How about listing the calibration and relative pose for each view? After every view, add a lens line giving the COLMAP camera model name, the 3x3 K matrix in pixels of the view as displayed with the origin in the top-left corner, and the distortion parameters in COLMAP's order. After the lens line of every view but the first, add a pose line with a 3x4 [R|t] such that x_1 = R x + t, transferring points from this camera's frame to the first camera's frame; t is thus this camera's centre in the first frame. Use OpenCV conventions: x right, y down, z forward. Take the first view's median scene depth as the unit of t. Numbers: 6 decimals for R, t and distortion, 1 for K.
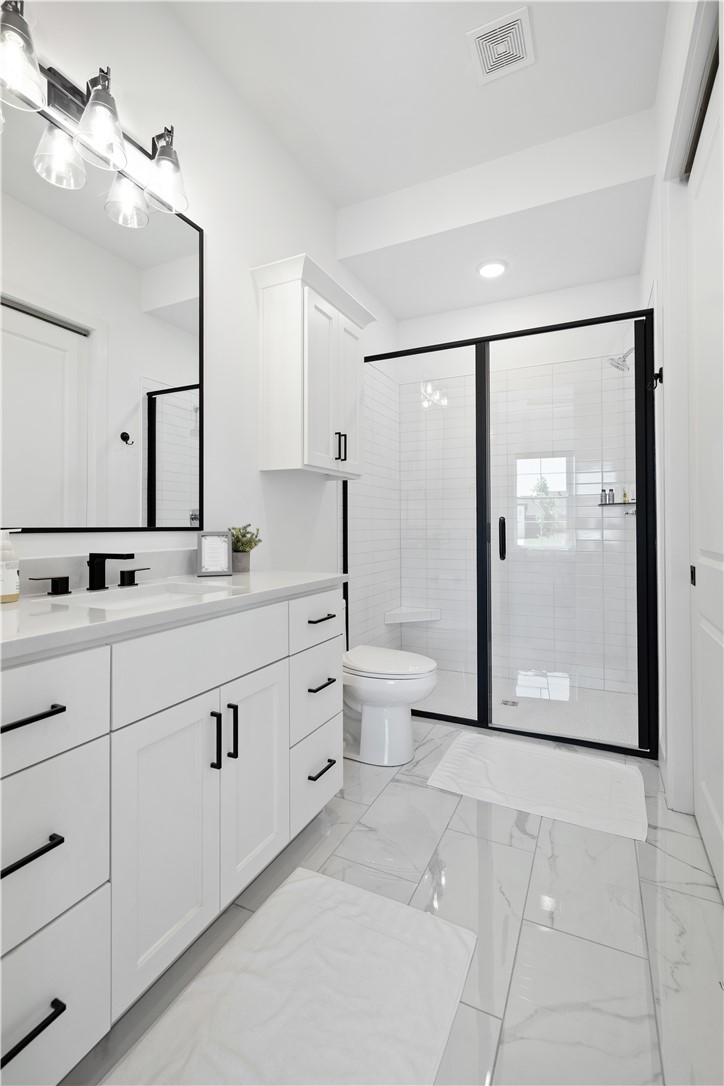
lens RADIAL K [[472.9, 0, 360.4], [0, 472.9, 519.7], [0, 0, 1]] dist [0.004312, -0.000362]
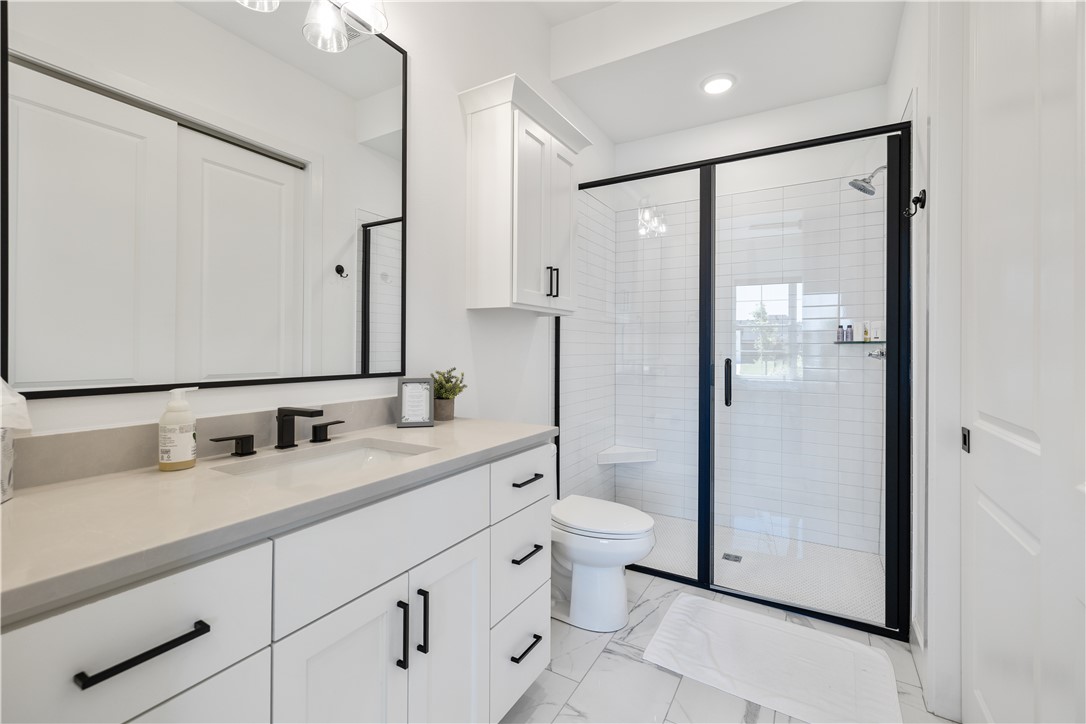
lens RADIAL K [[456.3, 0, 538.6], [0, 456.3, 357.2], [0, 0, 1]] dist [0.001081, 0.001552]
pose [[0.996793, 0.007973, -0.079625, 0.005232], [-0.005207, 0.999378, 0.034883, -0.043262], [0.079853, -0.034356, 0.996214, 0.105942]]
